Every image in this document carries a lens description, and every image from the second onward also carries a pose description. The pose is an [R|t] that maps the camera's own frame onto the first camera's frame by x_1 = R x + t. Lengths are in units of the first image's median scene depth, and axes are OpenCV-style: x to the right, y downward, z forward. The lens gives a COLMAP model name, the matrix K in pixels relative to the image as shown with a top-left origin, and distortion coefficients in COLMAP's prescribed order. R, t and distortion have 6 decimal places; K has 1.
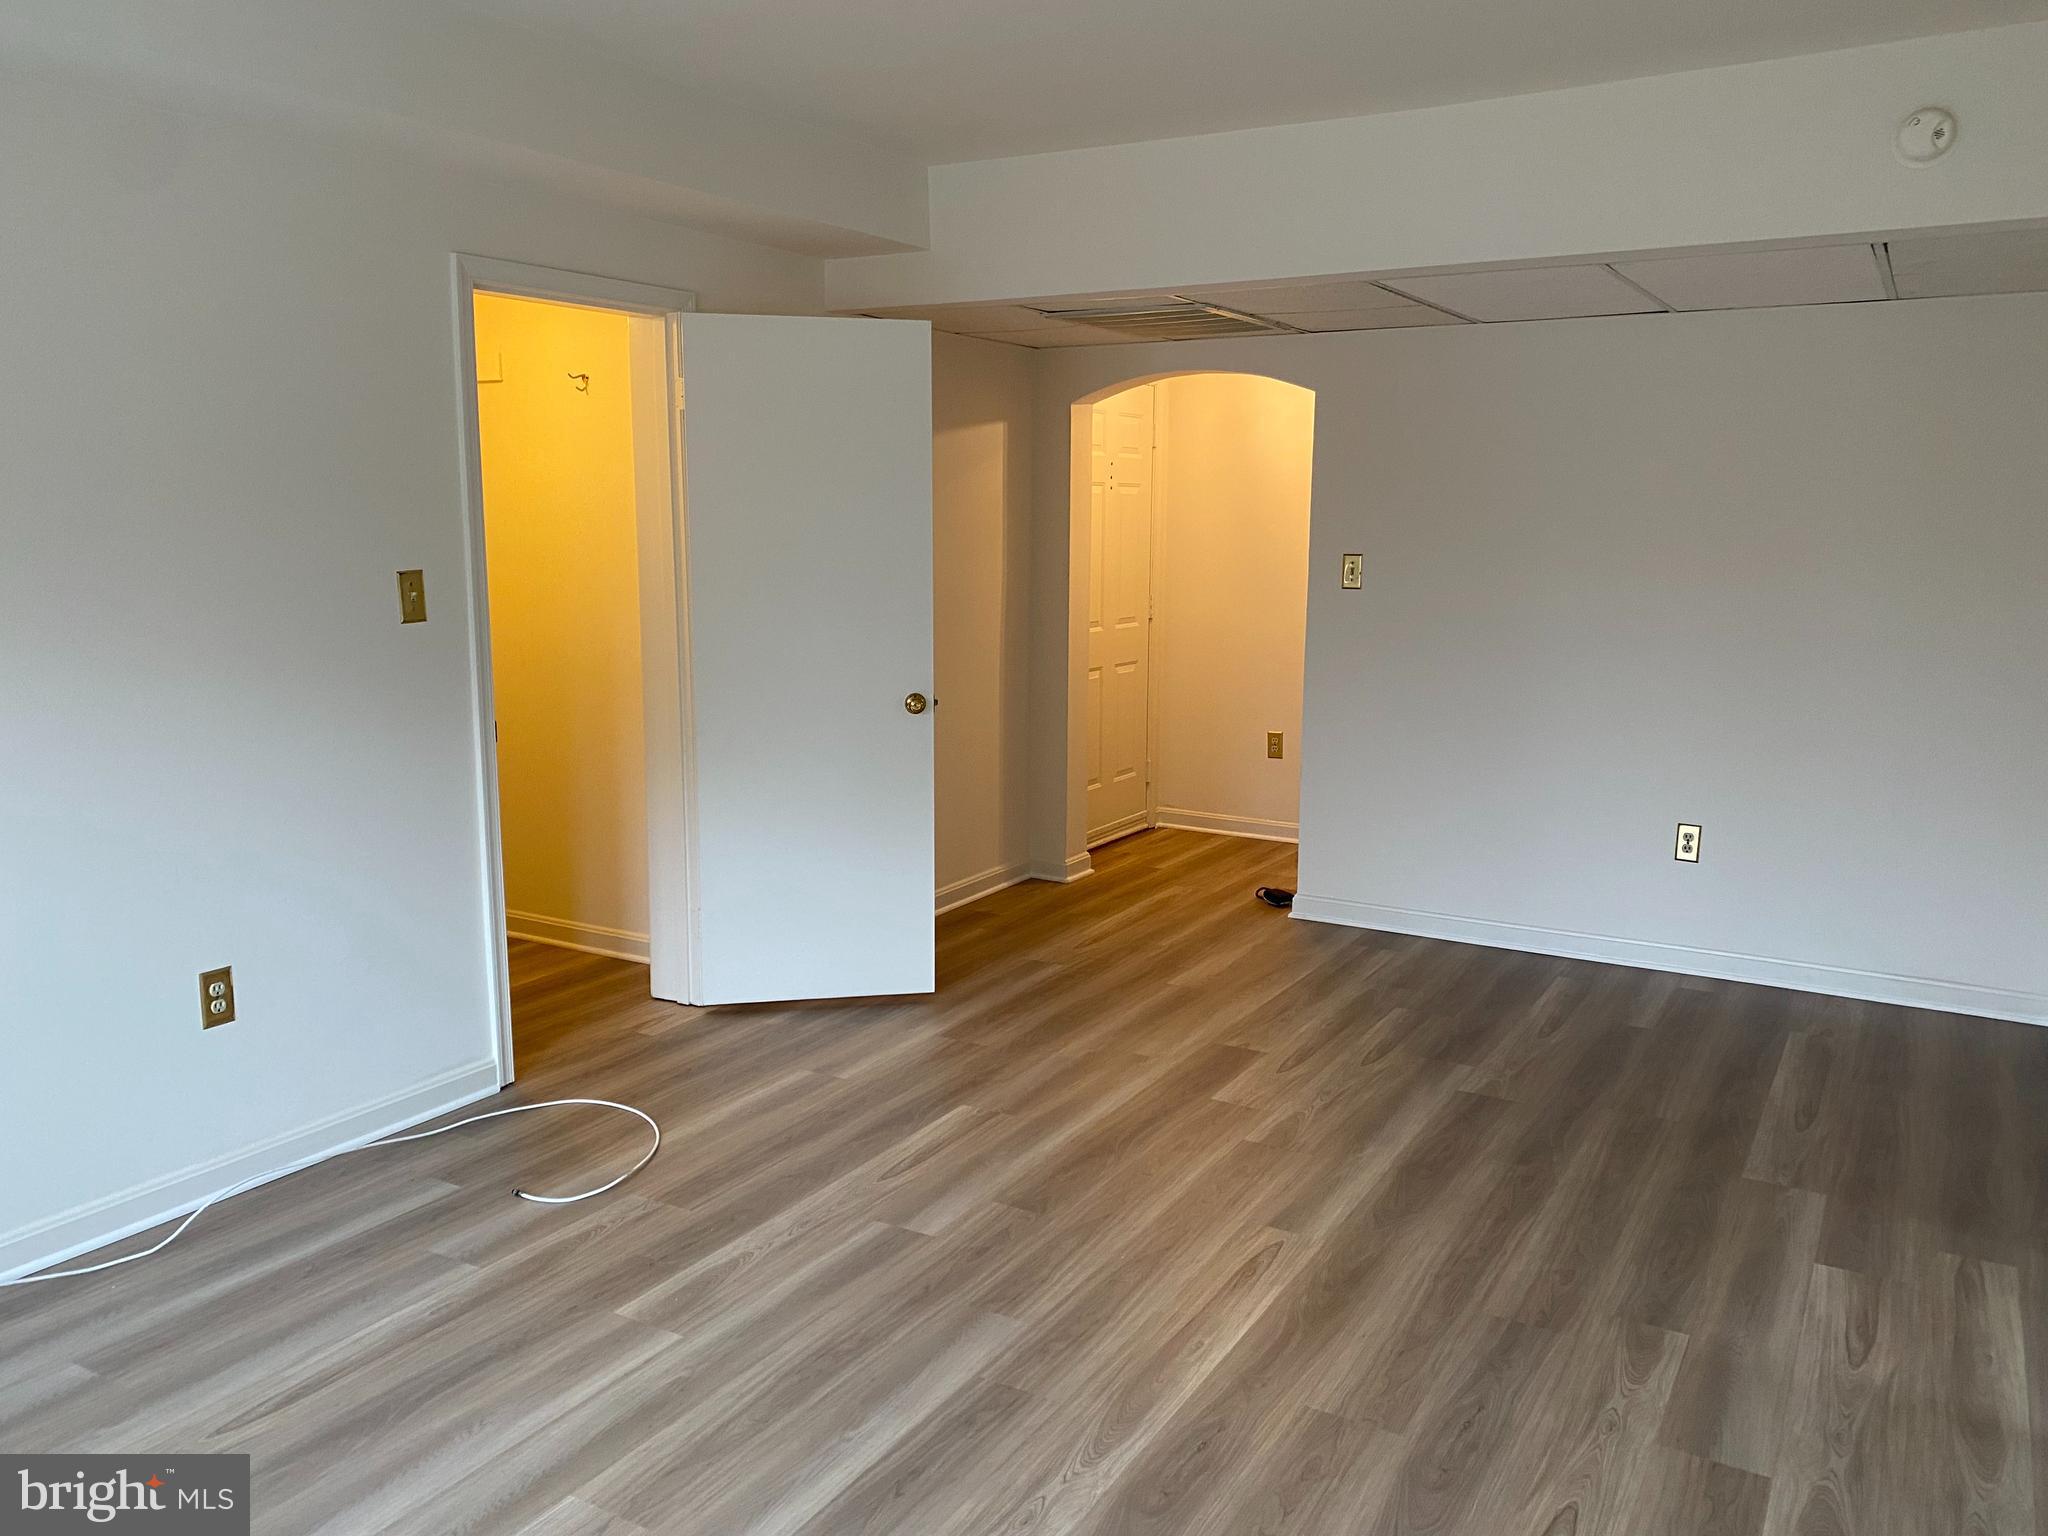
lens RADIAL K [[1555.0, 0, 1073.5], [0, 1555.0, 766.9], [0, 0, 1]] dist [0.067096, -0.027293]
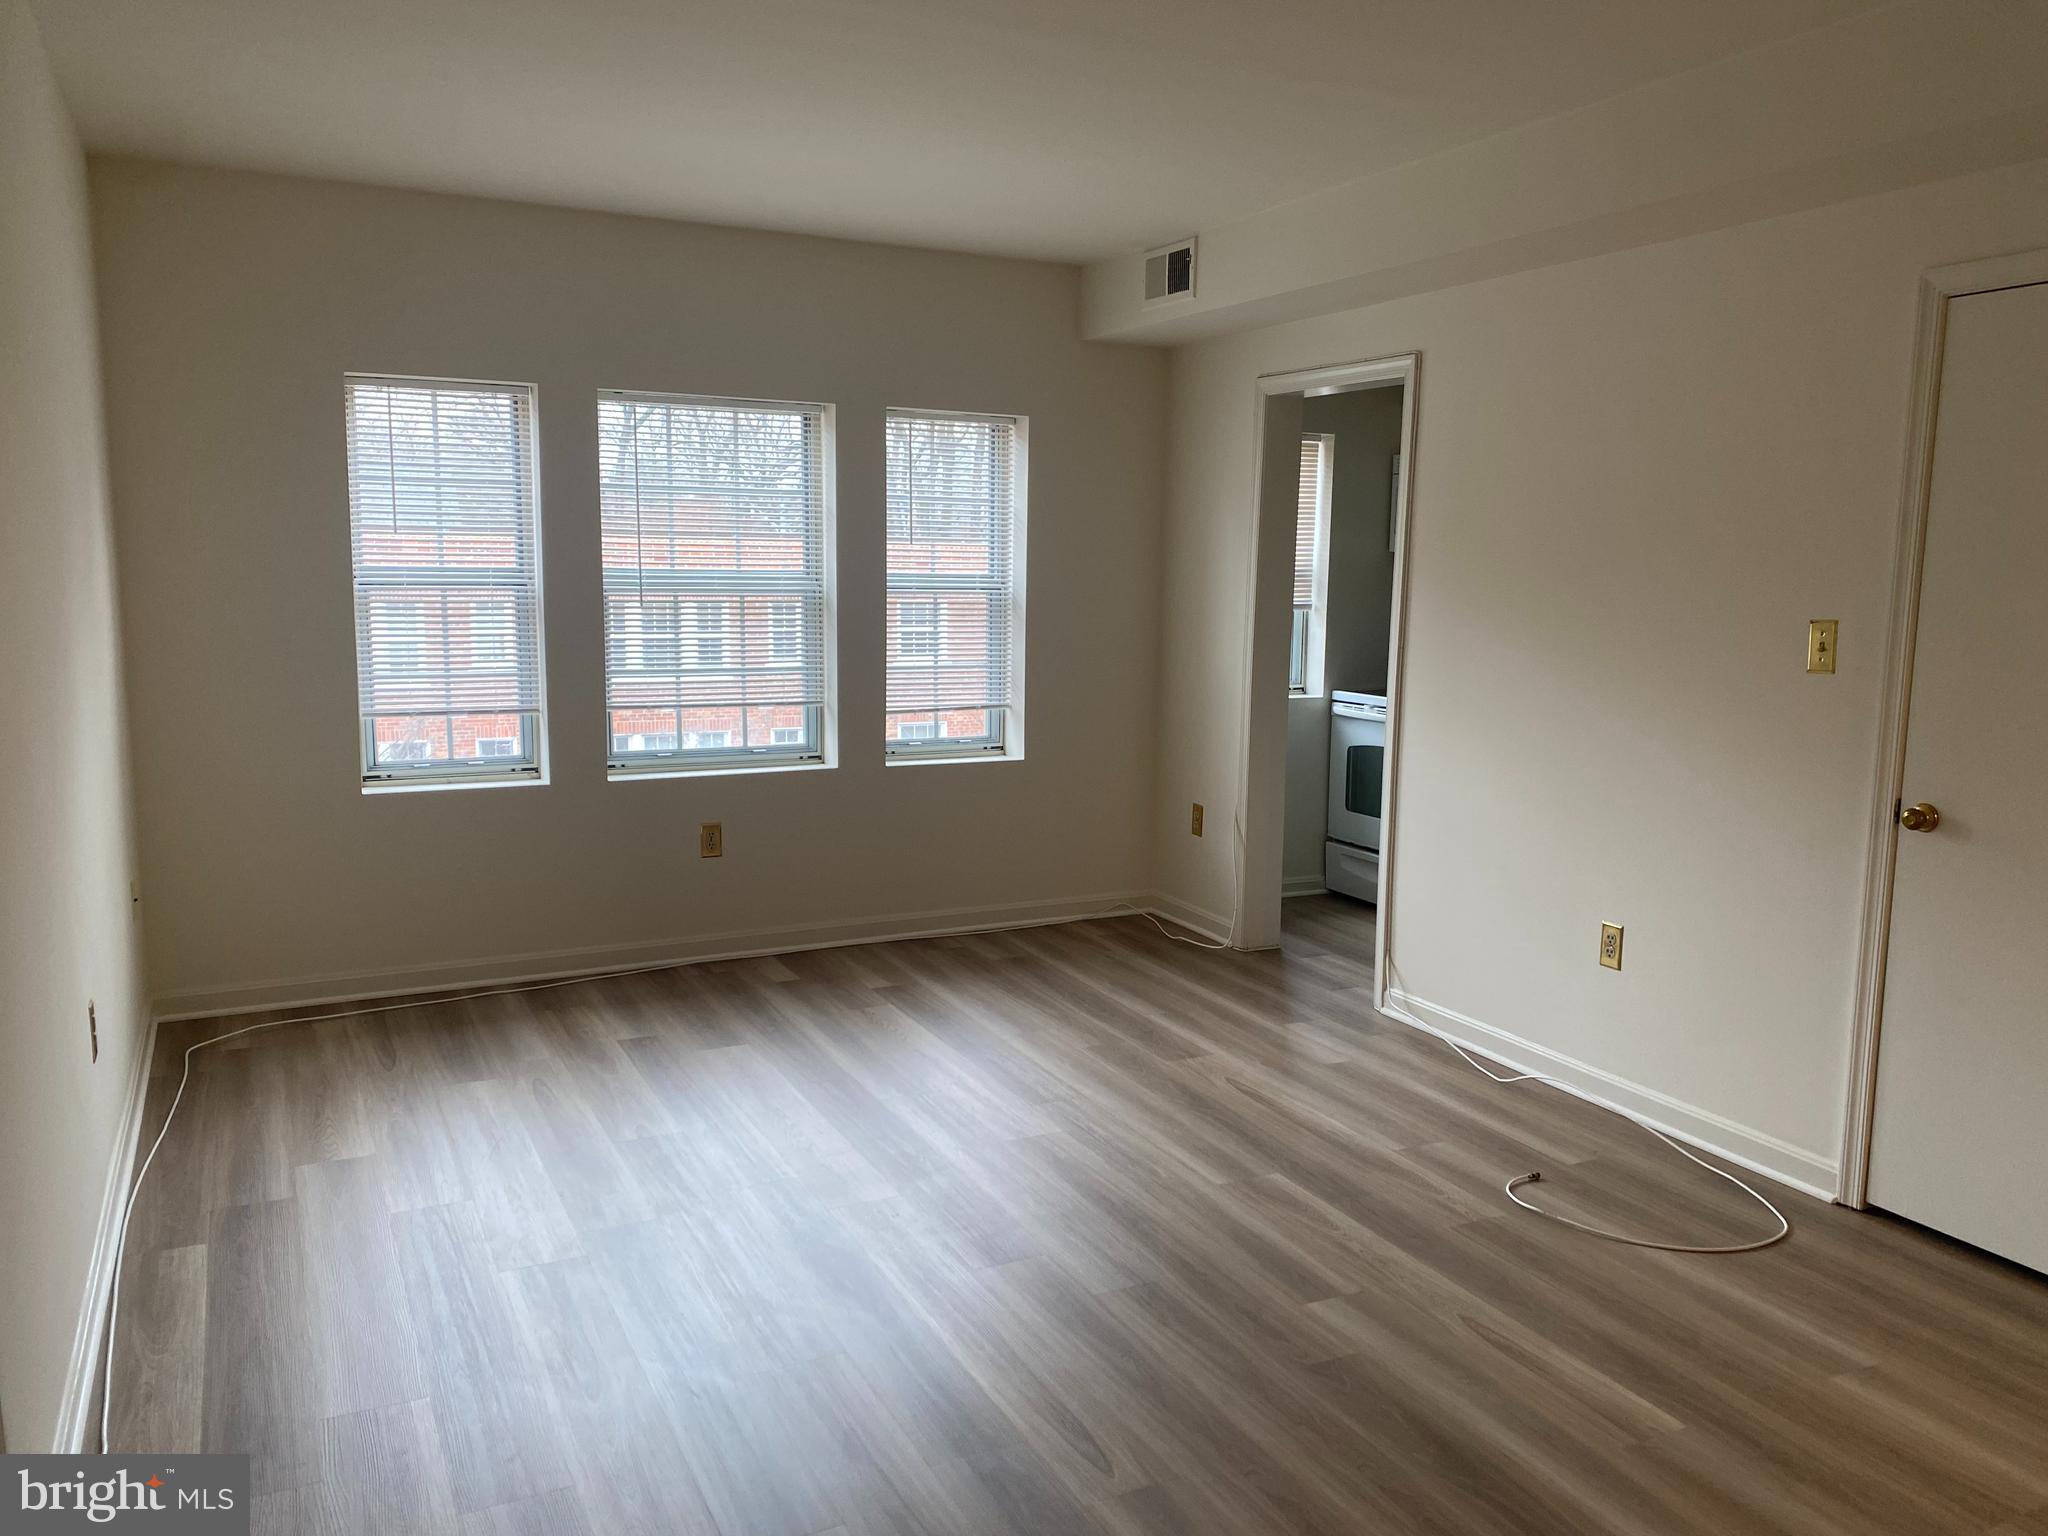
lens RADIAL K [[1555.0, 0, 1023.1], [0, 1555.0, 770.9], [0, 0, 1]] dist [0.067096, -0.027293]
pose [[-0.564613, 0.099510, -0.819335, 0.685253], [-0.149451, 0.963969, 0.220064, -0.181982], [0.811712, 0.246701, -0.529397, 1.153722]]
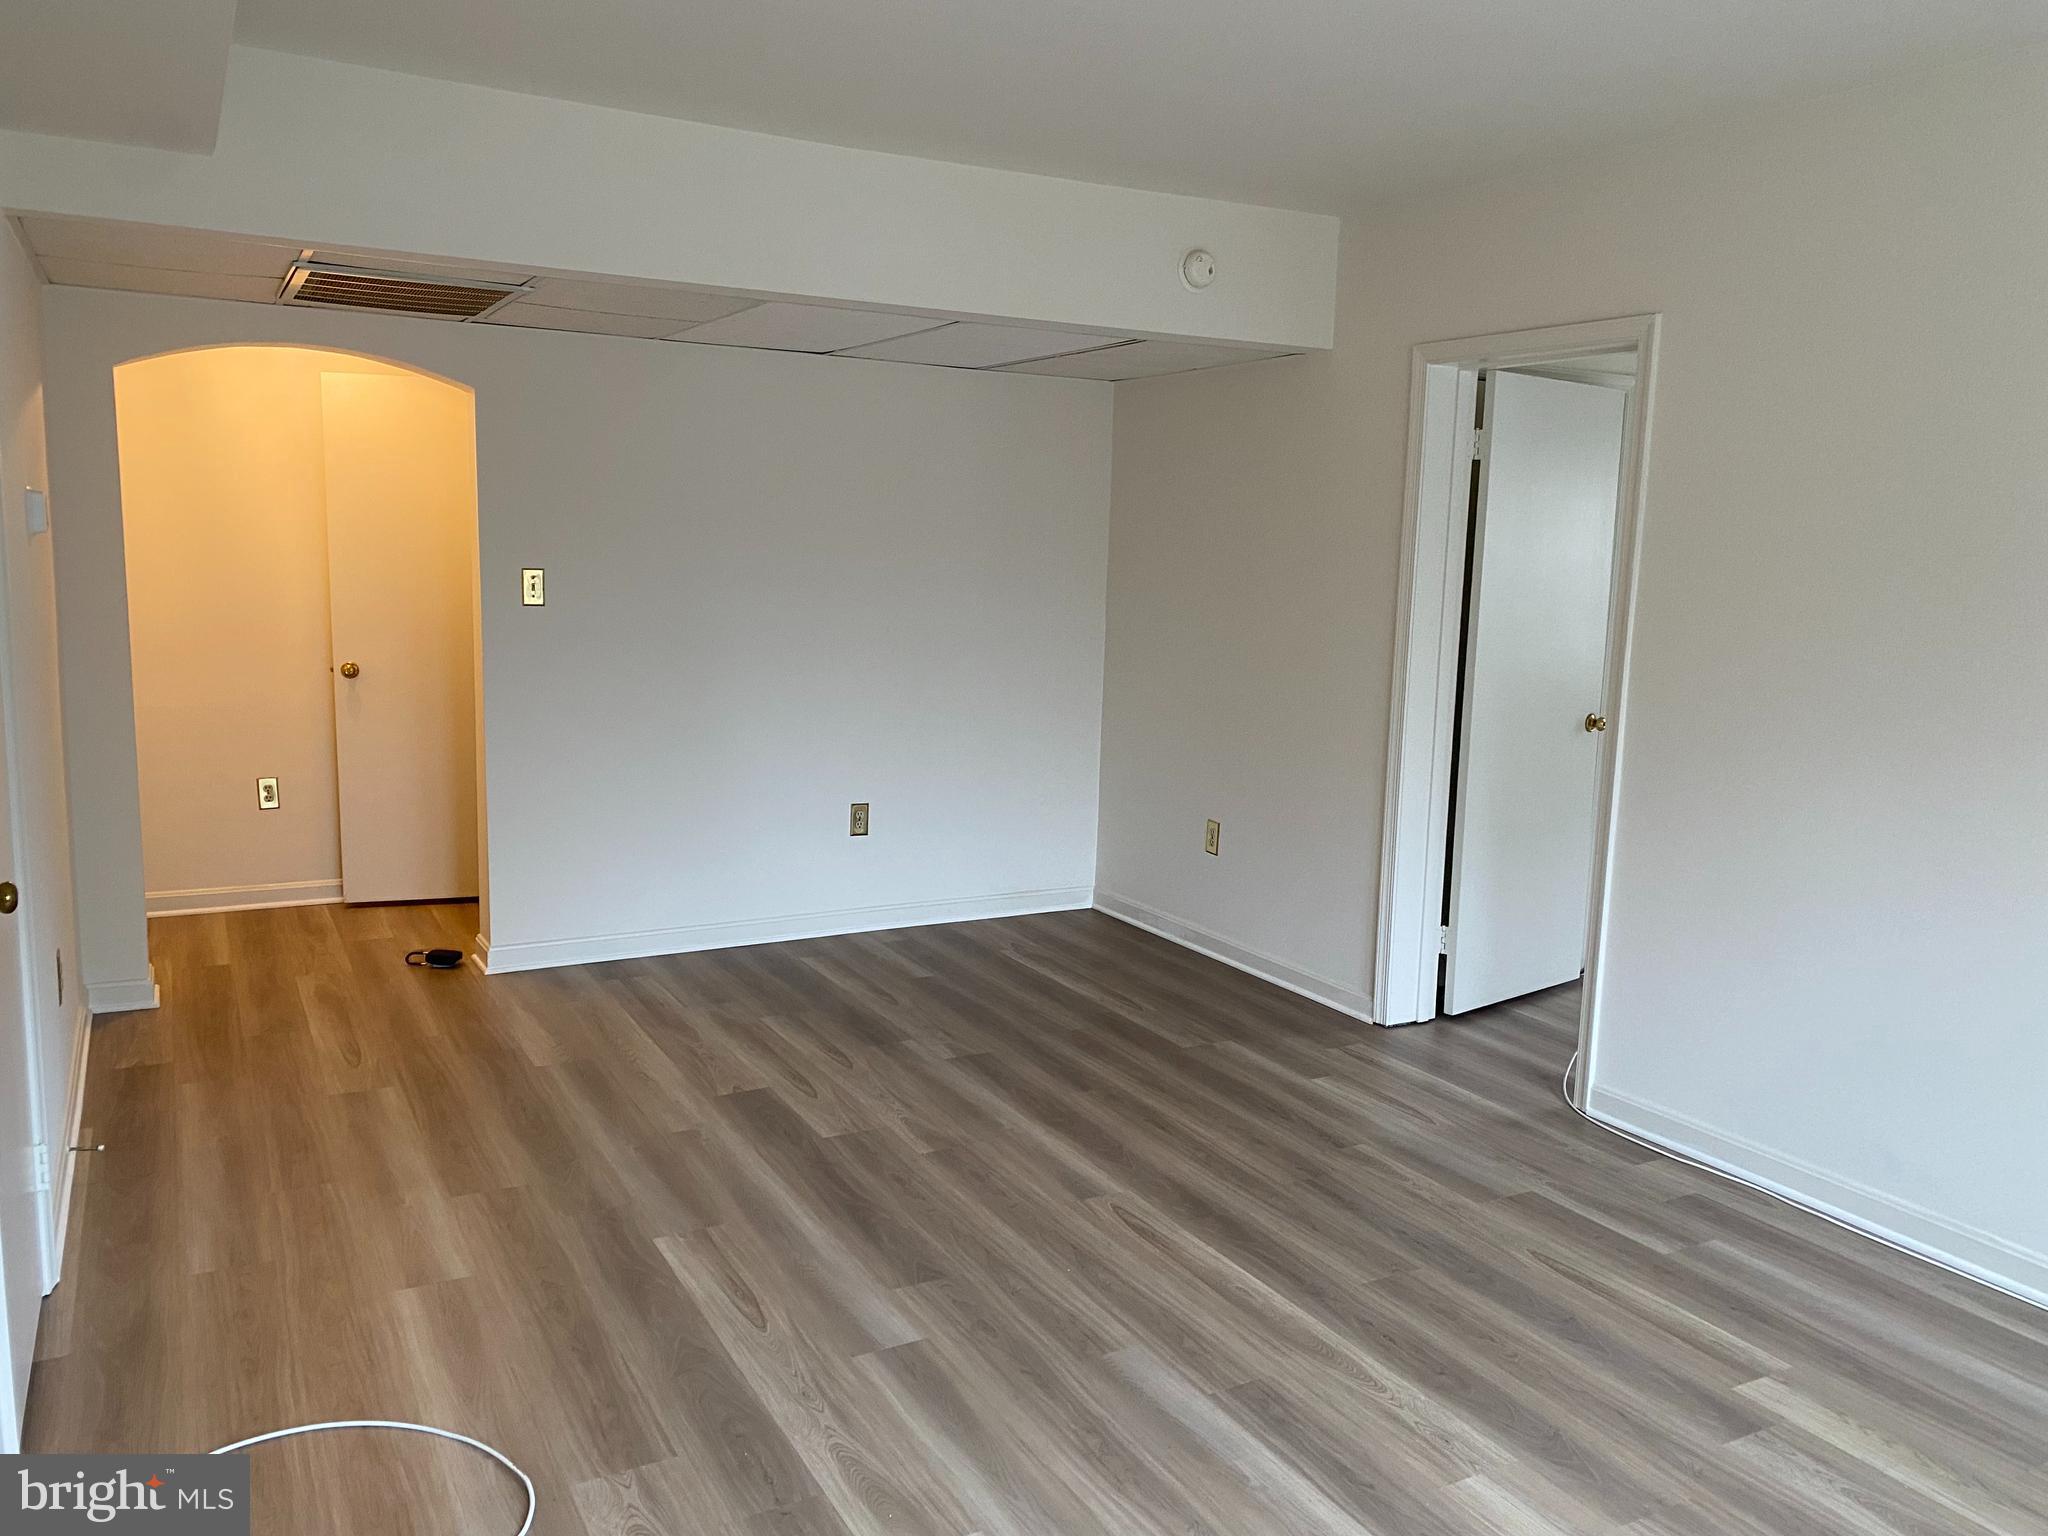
lens RADIAL K [[1555.0, 0, 1027.0], [0, 1555.0, 764.1], [0, 0, 1]] dist [0.067096, -0.027293]
pose [[0.529187, -0.119051, 0.840112, -0.697611], [0.117568, 0.990845, 0.066356, -0.073419], [-0.840321, 0.063656, 0.538339, 0.393852]]
